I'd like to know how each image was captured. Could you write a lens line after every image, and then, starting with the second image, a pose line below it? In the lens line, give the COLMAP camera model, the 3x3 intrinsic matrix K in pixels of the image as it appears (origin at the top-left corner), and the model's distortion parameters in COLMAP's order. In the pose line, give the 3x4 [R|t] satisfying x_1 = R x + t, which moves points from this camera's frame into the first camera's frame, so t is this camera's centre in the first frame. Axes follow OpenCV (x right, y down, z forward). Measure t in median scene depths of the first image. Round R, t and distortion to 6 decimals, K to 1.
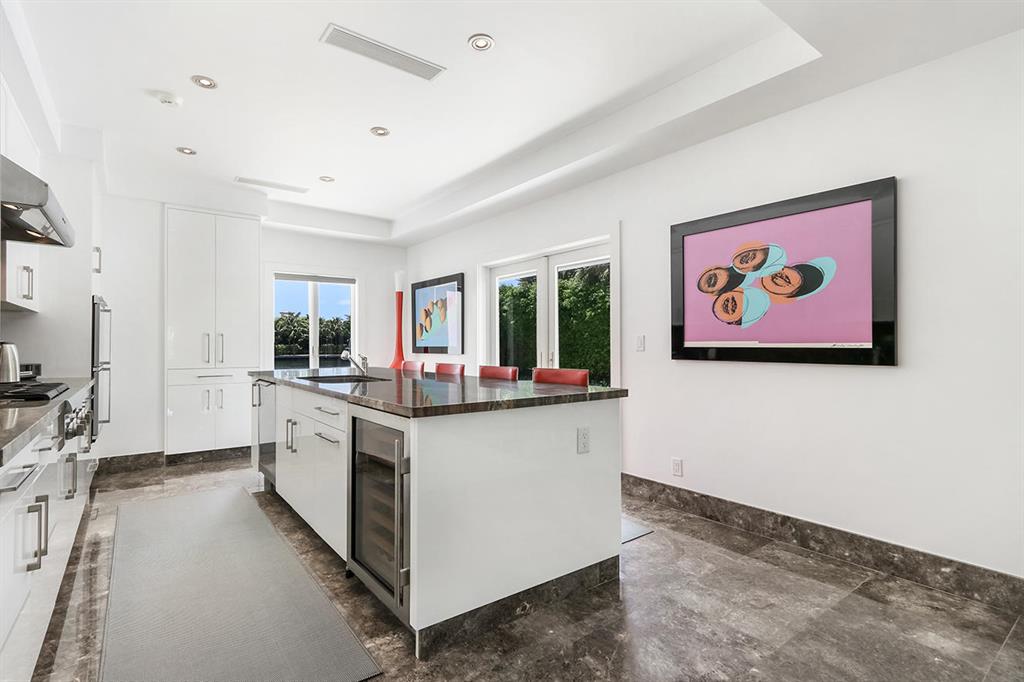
lens RADIAL K [[478.9, 0, 467.7], [0, 478.9, 340.9], [0, 0, 1]] dist [0.003043, 0.001202]
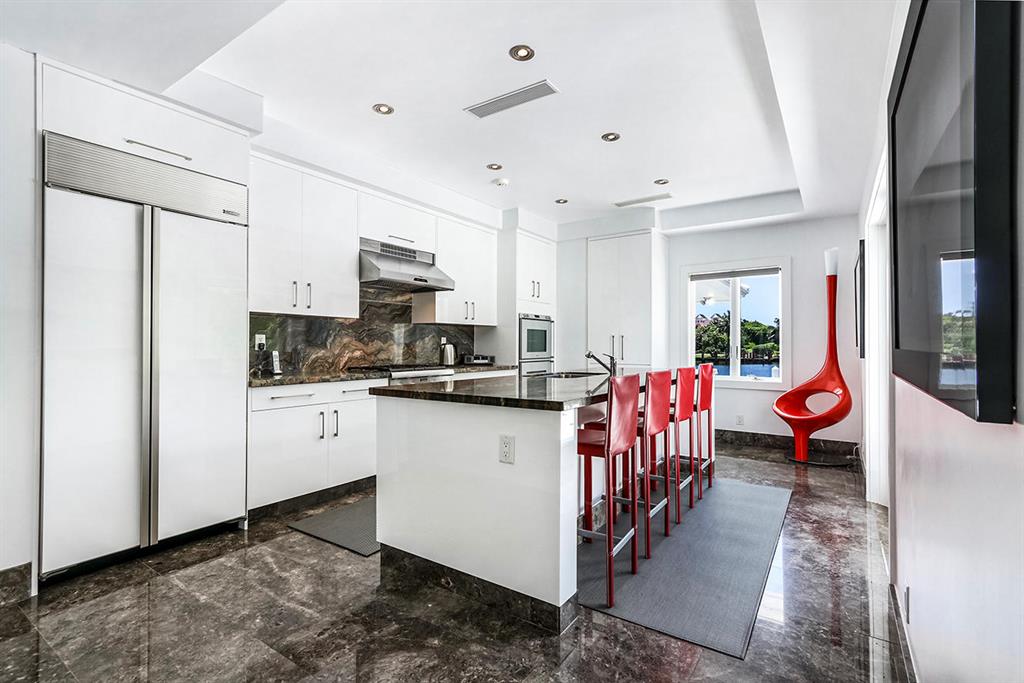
lens RADIAL K [[478.9, 0, 510.6], [0, 478.9, 342.6], [0, 0, 1]] dist [0.003043, 0.001202]
pose [[0.350639, -0.005148, -0.936497, 1.149649], [0.009800, 0.999950, -0.001828, 0.005470], [0.936459, -0.008537, 0.350672, 0.714853]]
